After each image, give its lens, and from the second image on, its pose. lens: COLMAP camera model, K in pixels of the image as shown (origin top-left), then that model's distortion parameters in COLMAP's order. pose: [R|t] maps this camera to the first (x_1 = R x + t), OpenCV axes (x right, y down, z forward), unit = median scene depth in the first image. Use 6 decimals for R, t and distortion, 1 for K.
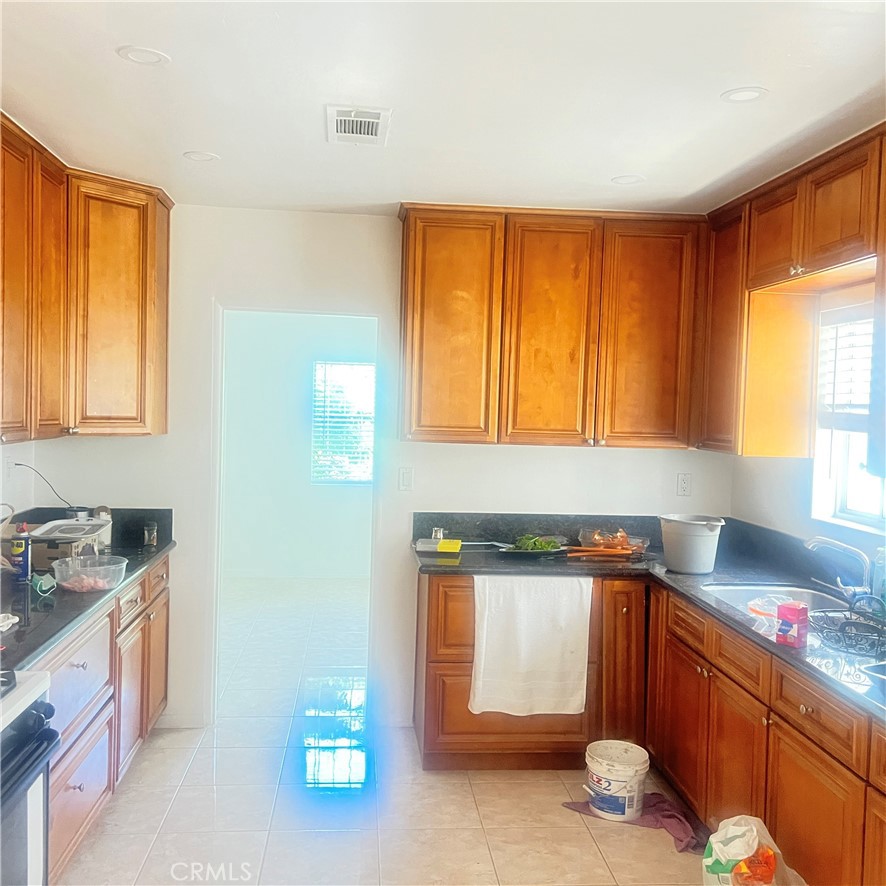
lens RADIAL K [[886.9, 0, 443.0], [0, 886.9, 443.0], [0, 0, 1]] dist [0.054159, -0.039534]
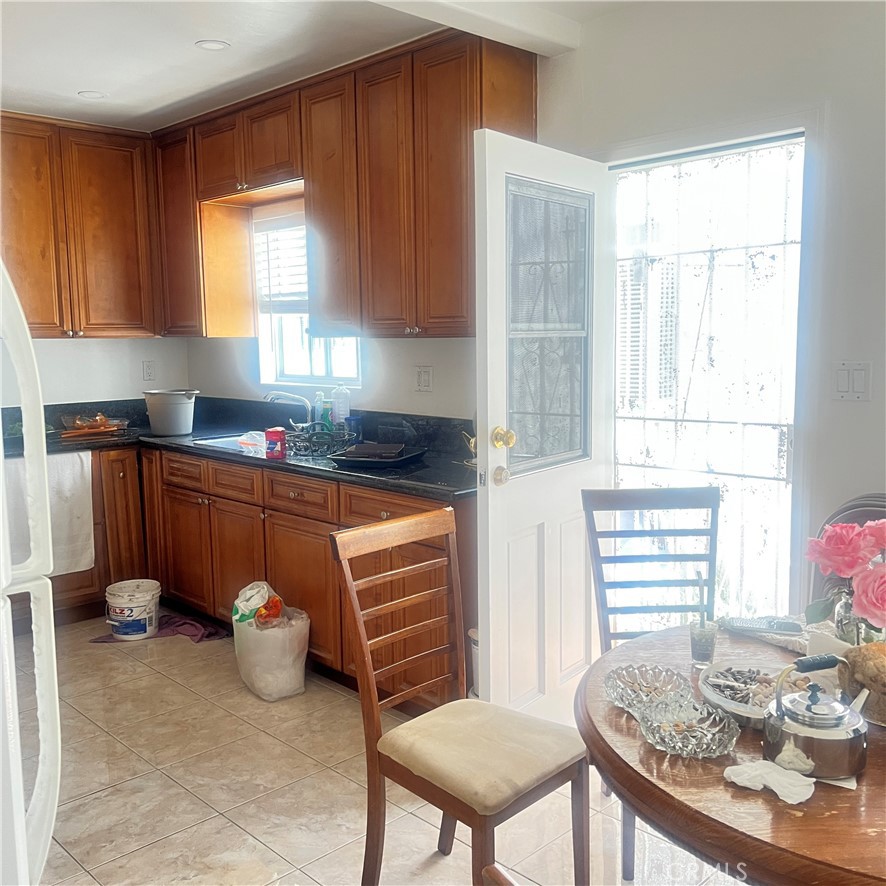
lens RADIAL K [[891.4, 0, 443.0], [0, 891.4, 443.0], [0, 0, 1]] dist [0.002546, 0.020996]
pose [[0.782534, -0.111201, 0.612597, -0.181937], [0.059384, 0.992766, 0.104355, 0.050638], [-0.619769, -0.045283, 0.783477, -0.178824]]
